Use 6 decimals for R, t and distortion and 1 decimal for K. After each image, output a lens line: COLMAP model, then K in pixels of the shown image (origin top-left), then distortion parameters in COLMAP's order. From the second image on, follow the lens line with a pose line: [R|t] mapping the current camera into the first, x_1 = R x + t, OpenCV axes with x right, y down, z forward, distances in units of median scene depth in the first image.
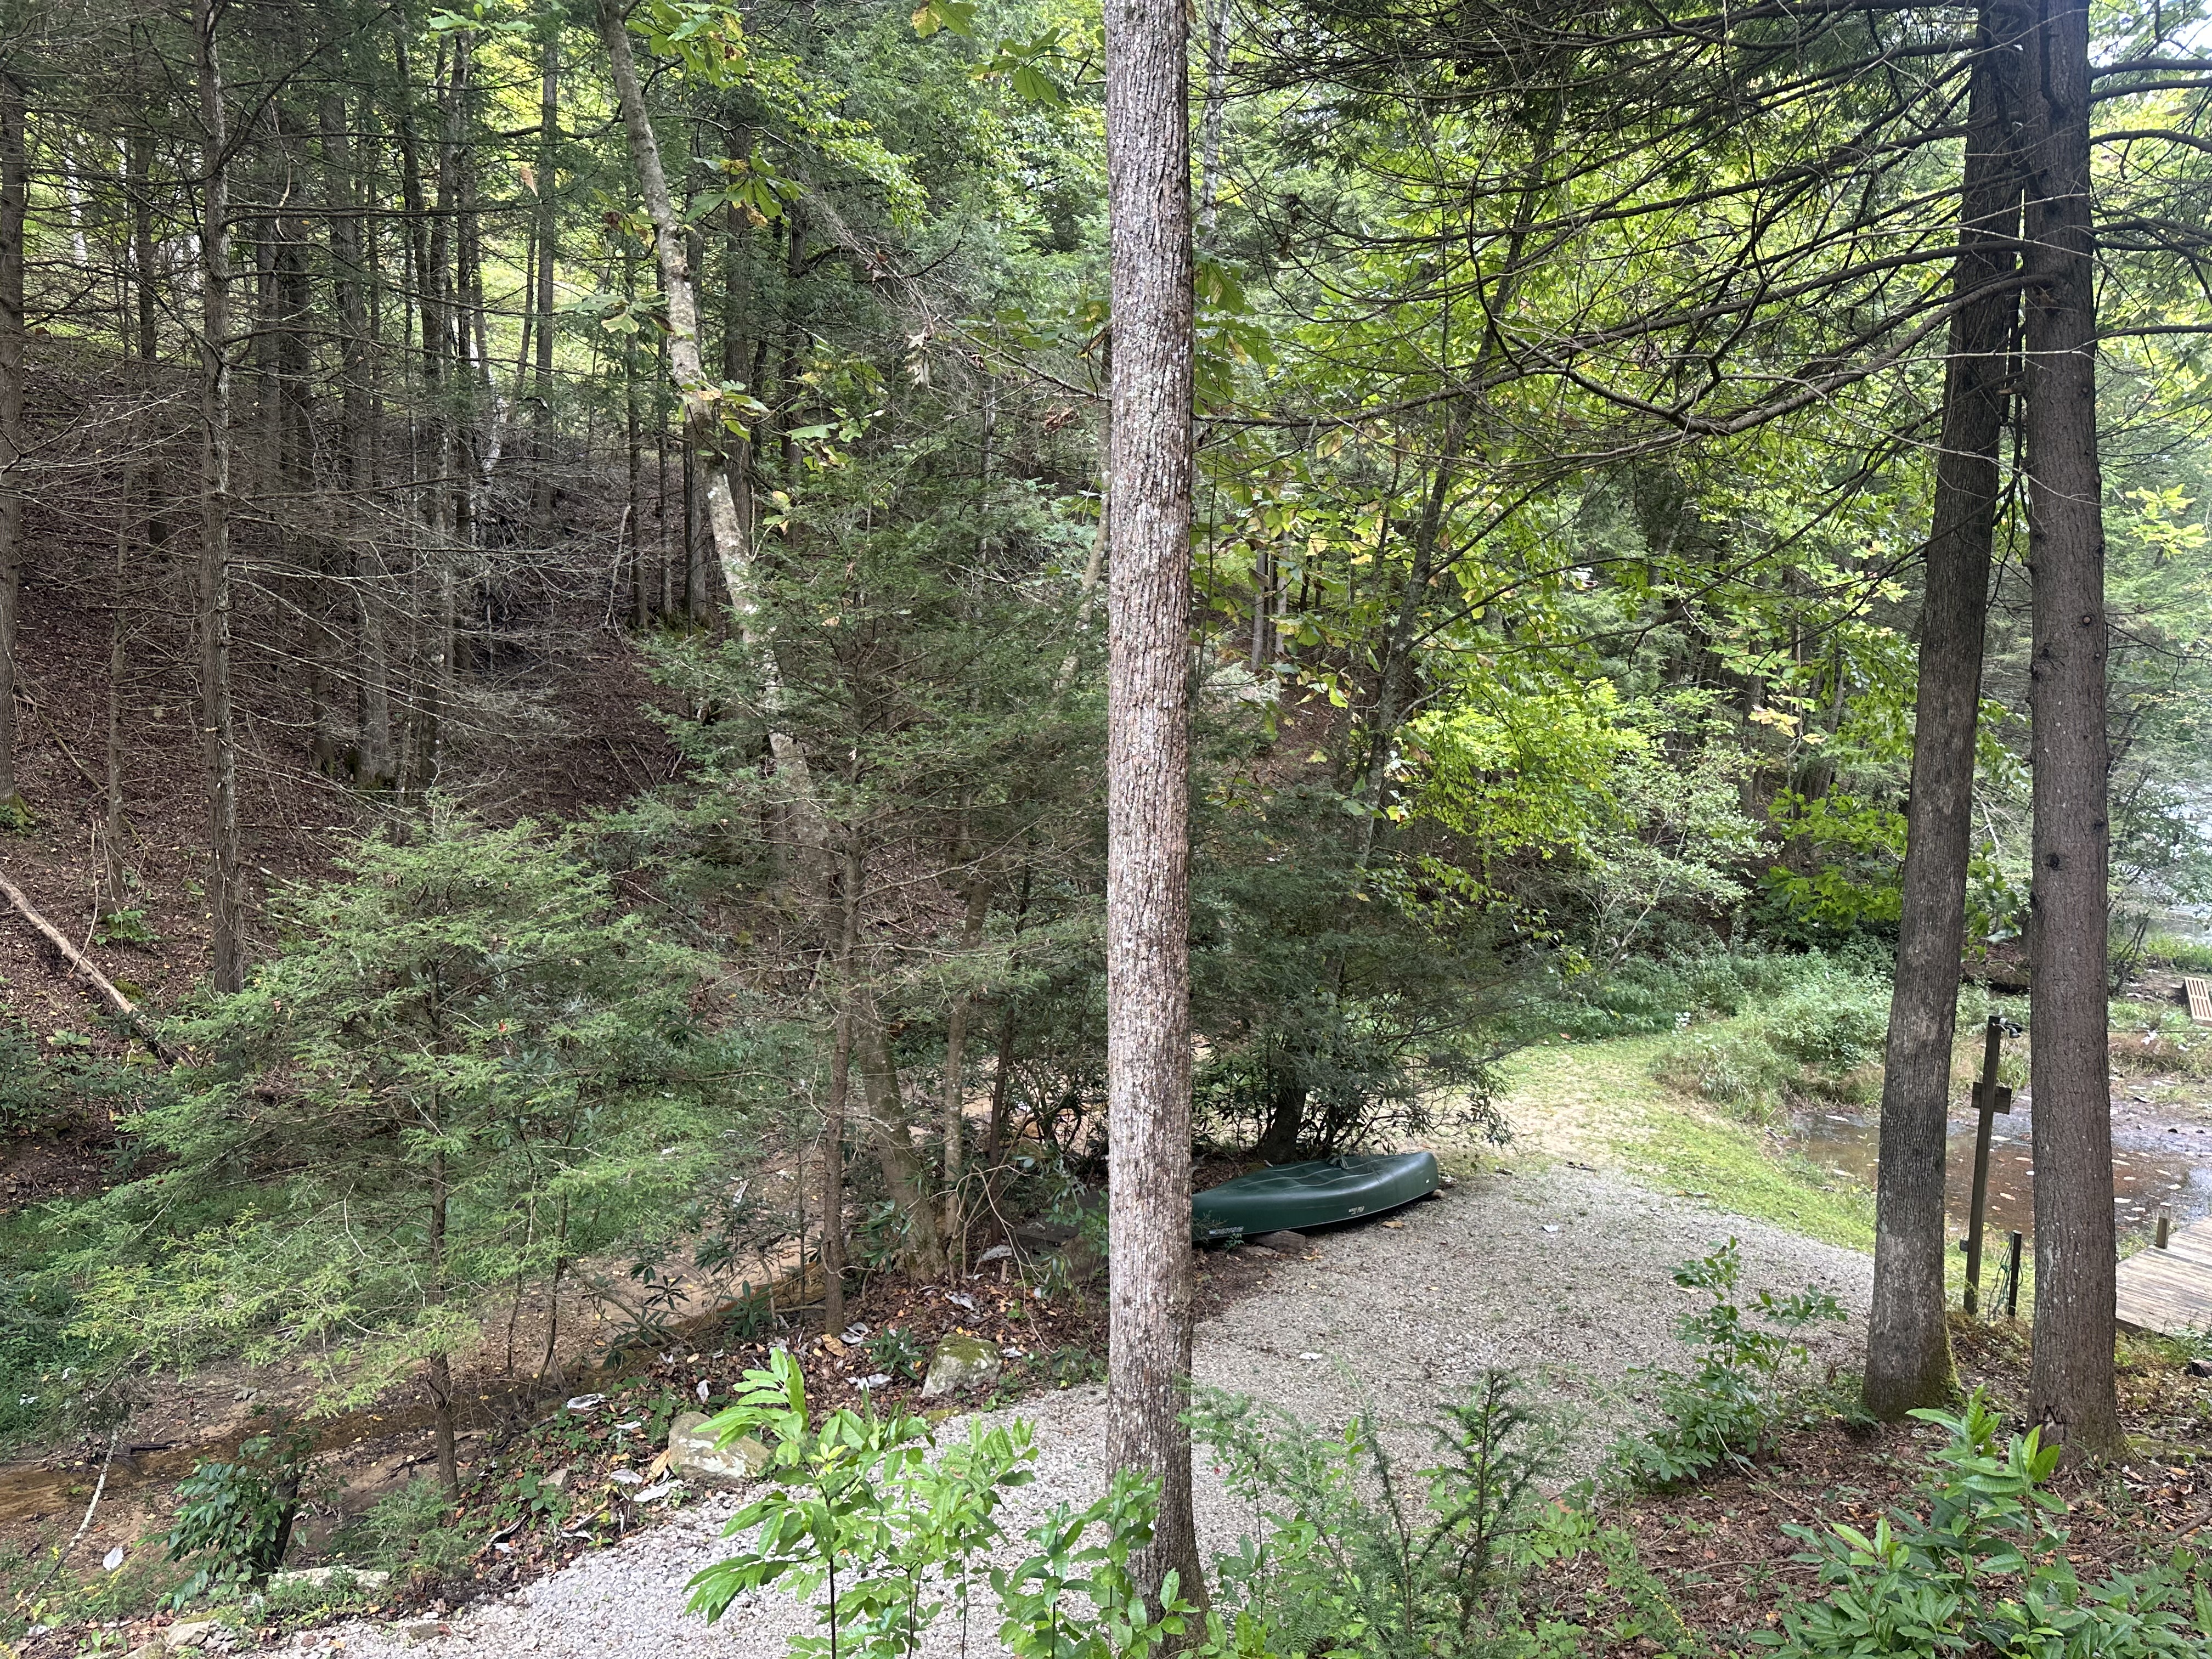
lens RADIAL K [[1560.2, 0, 1106.9], [0, 1560.2, 821.4], [0, 0, 1]] dist [0.064816, -0.078266]
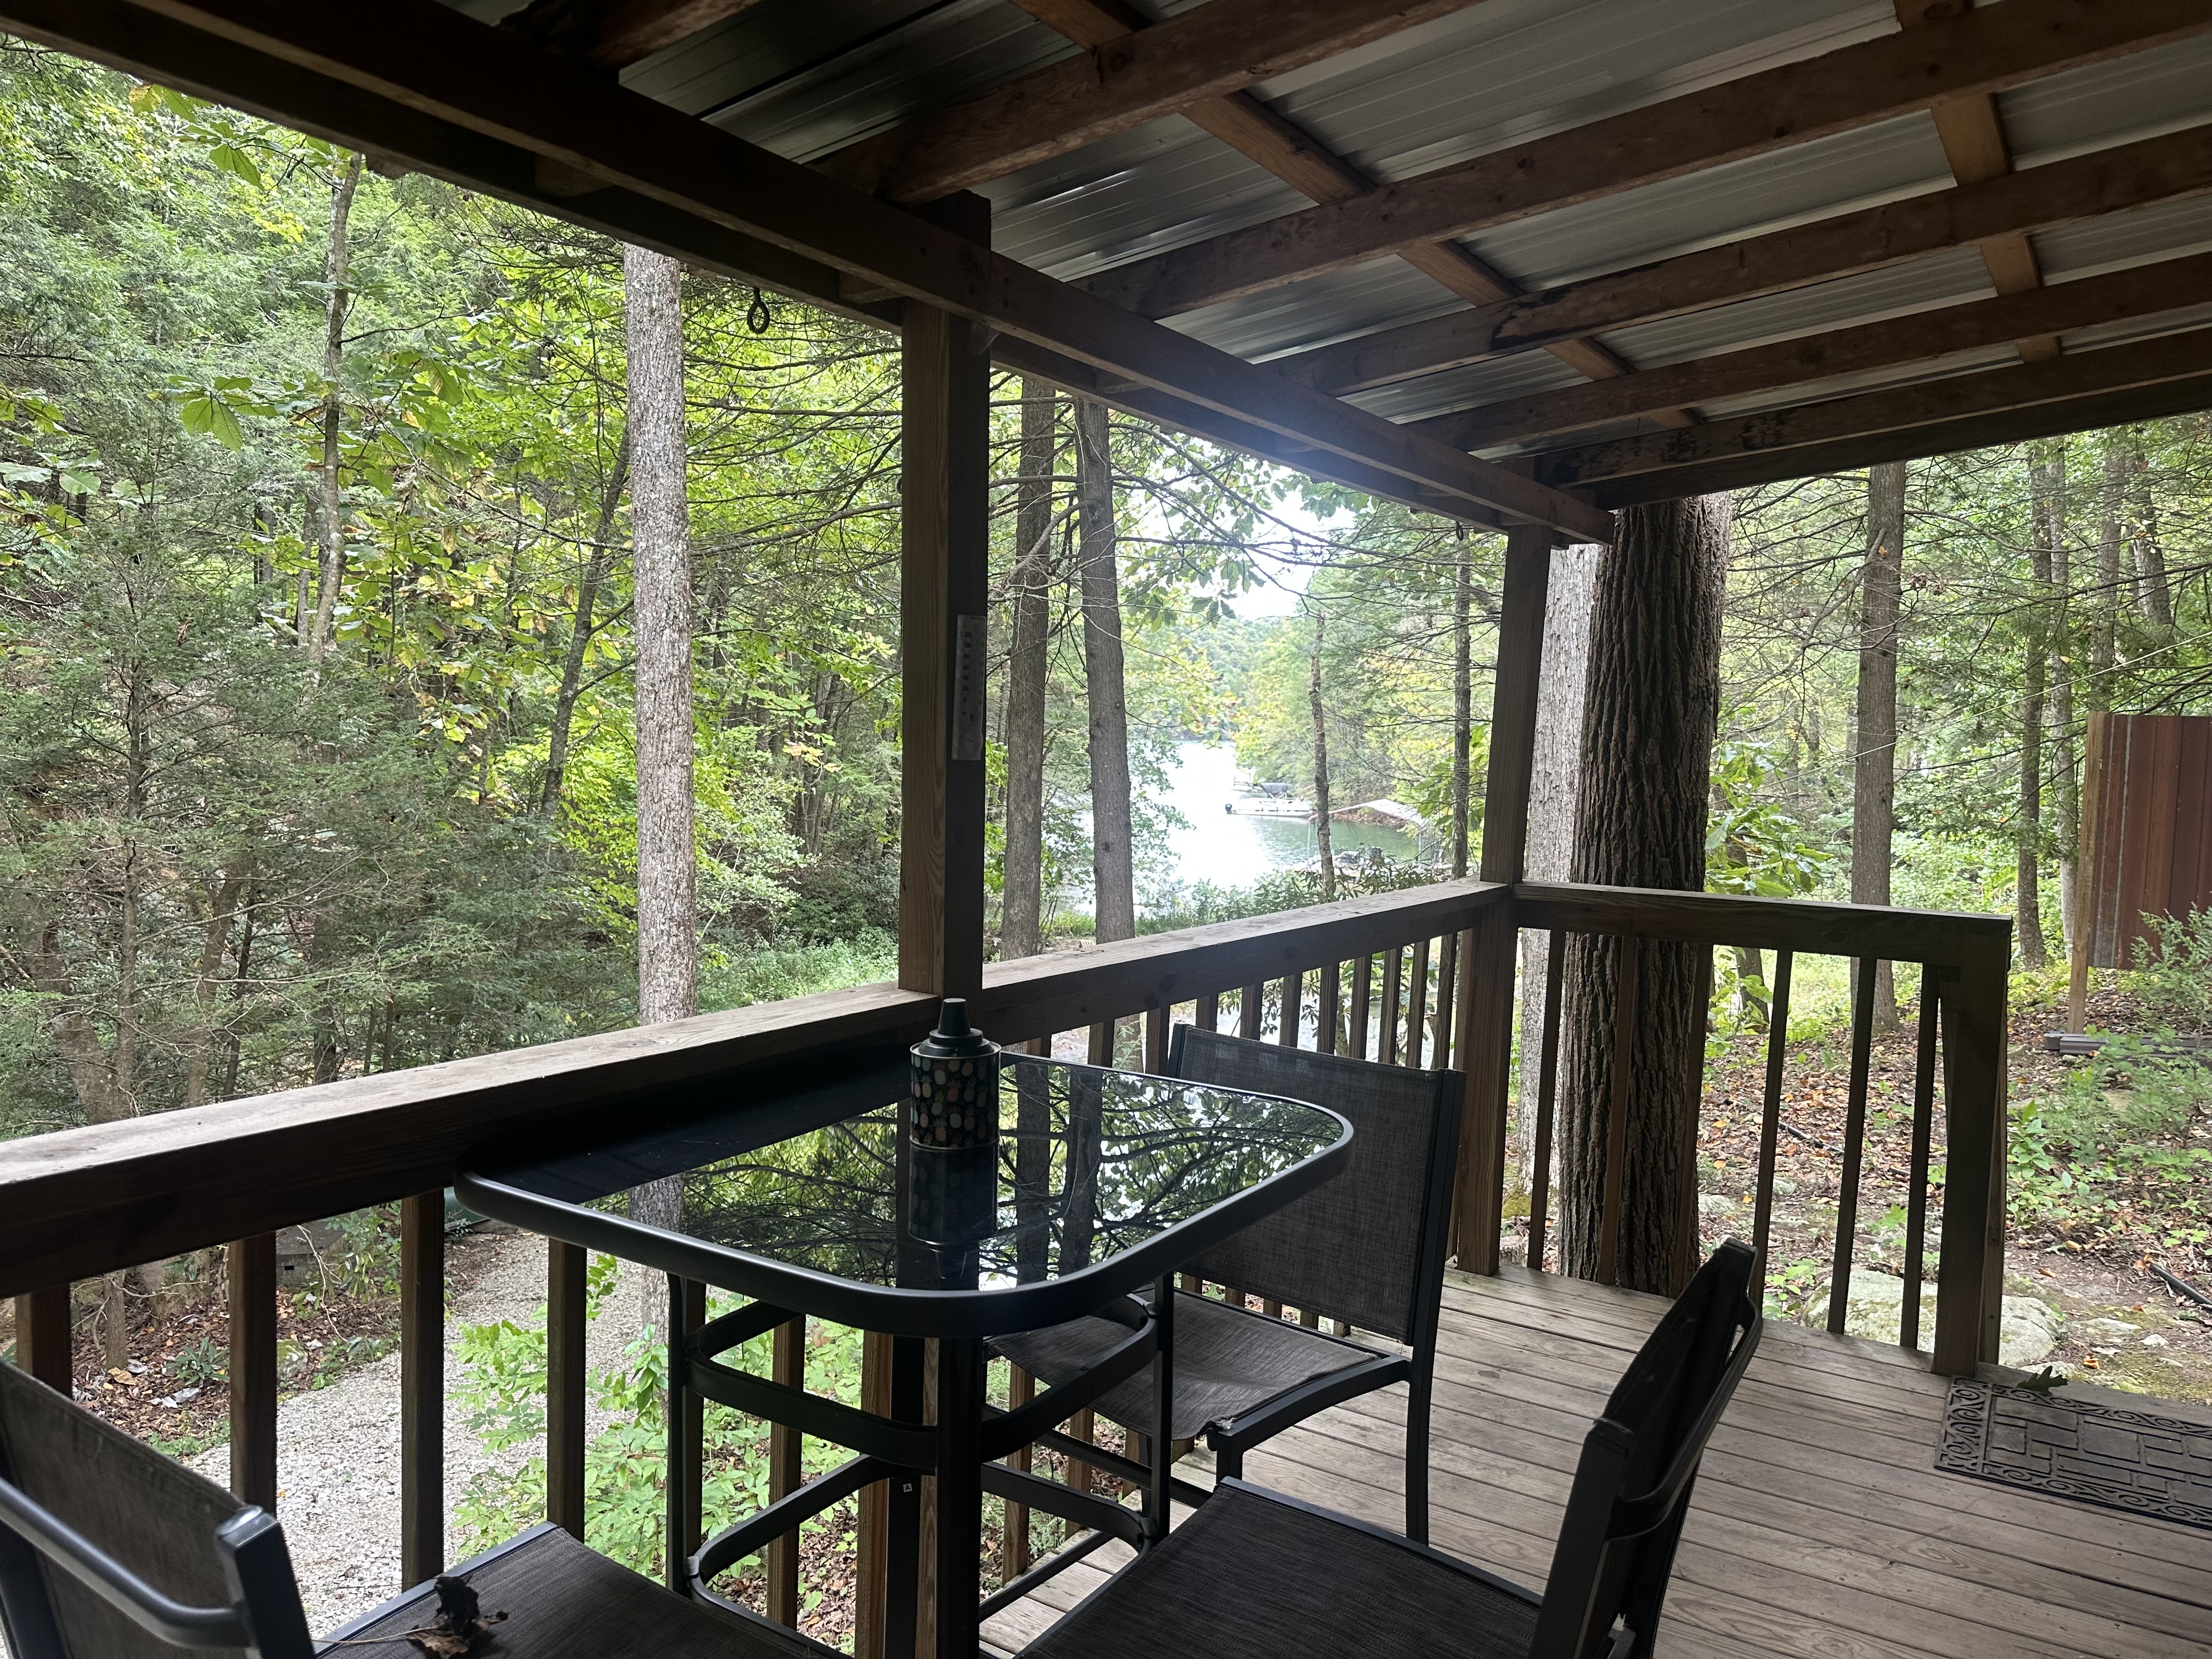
lens RADIAL K [[1560.2, 0, 1096.2], [0, 1560.2, 819.2], [0, 0, 1]] dist [0.064816, -0.078266]
pose [[0.802489, -0.032320, 0.595791, -0.193887], [0.042764, 0.999079, -0.003402, 0.000102], [-0.595132, 0.028209, 0.803132, -0.157461]]
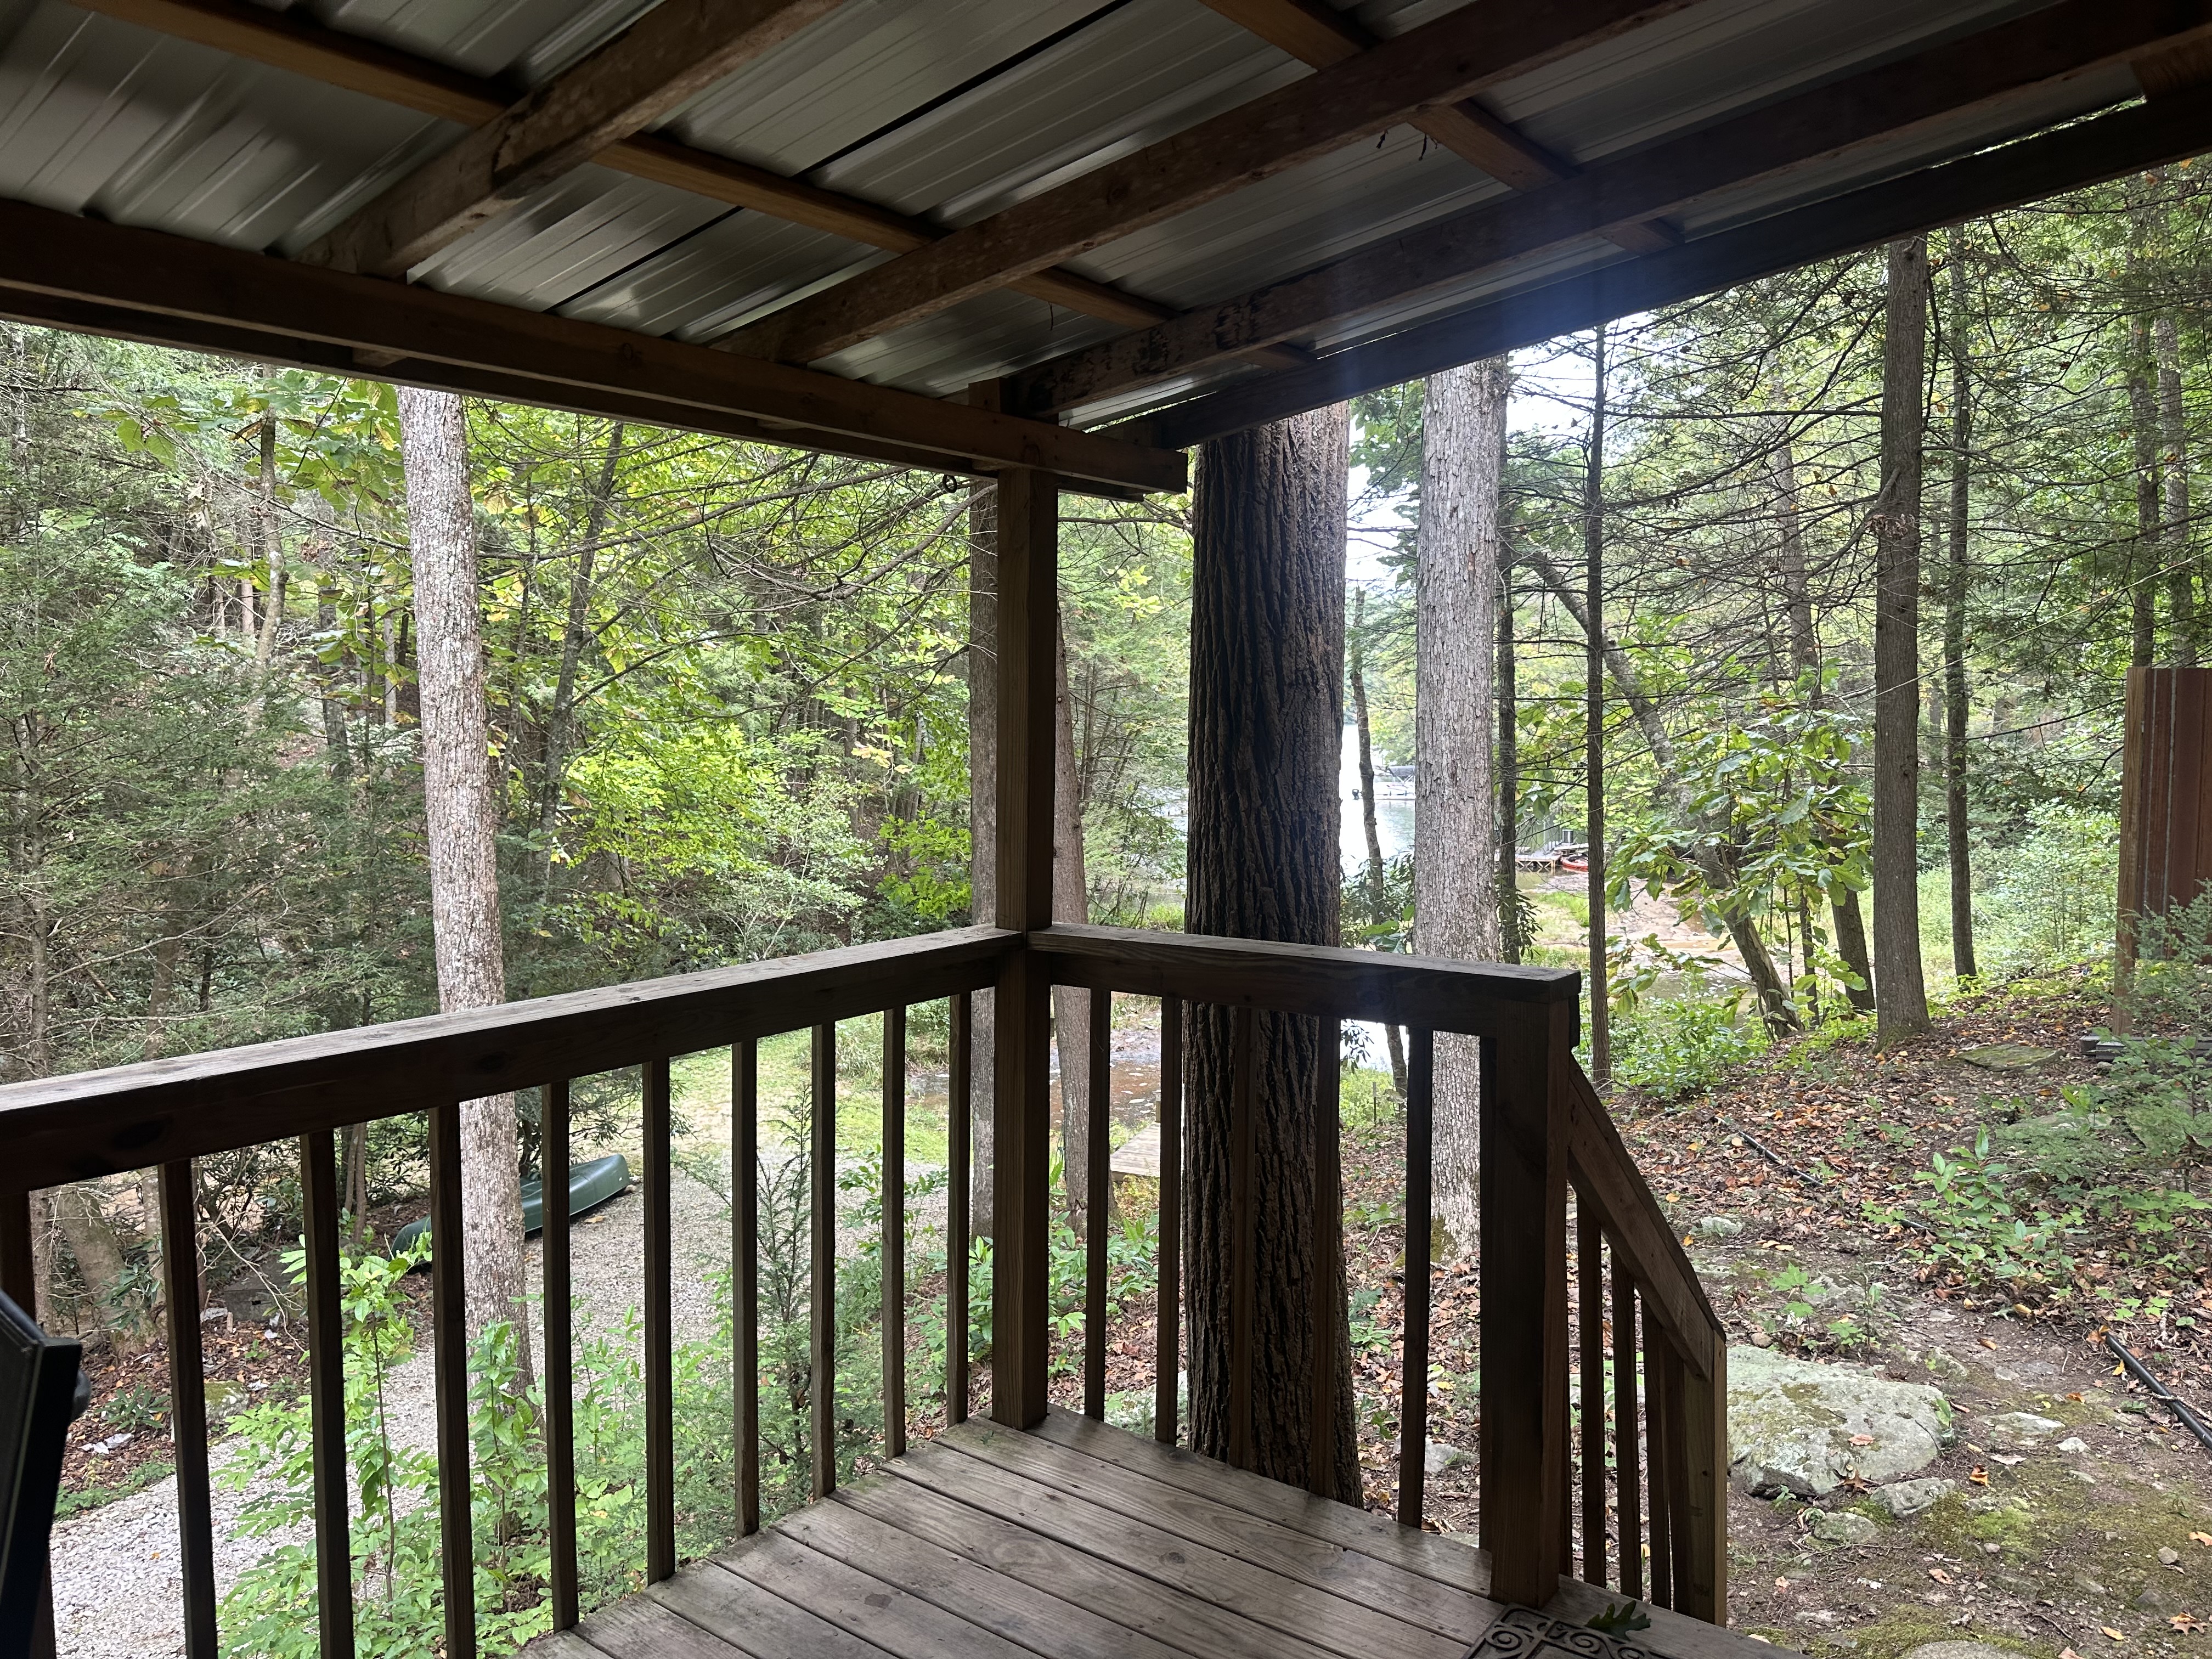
lens RADIAL K [[1560.2, 0, 1121.3], [0, 1560.2, 840.1], [0, 0, 1]] dist [0.064816, -0.078266]
pose [[0.845842, -0.069427, 0.528897, -0.077488], [0.074319, 0.997162, 0.012040, -0.000382], [-0.528232, 0.029123, 0.848601, -0.167755]]
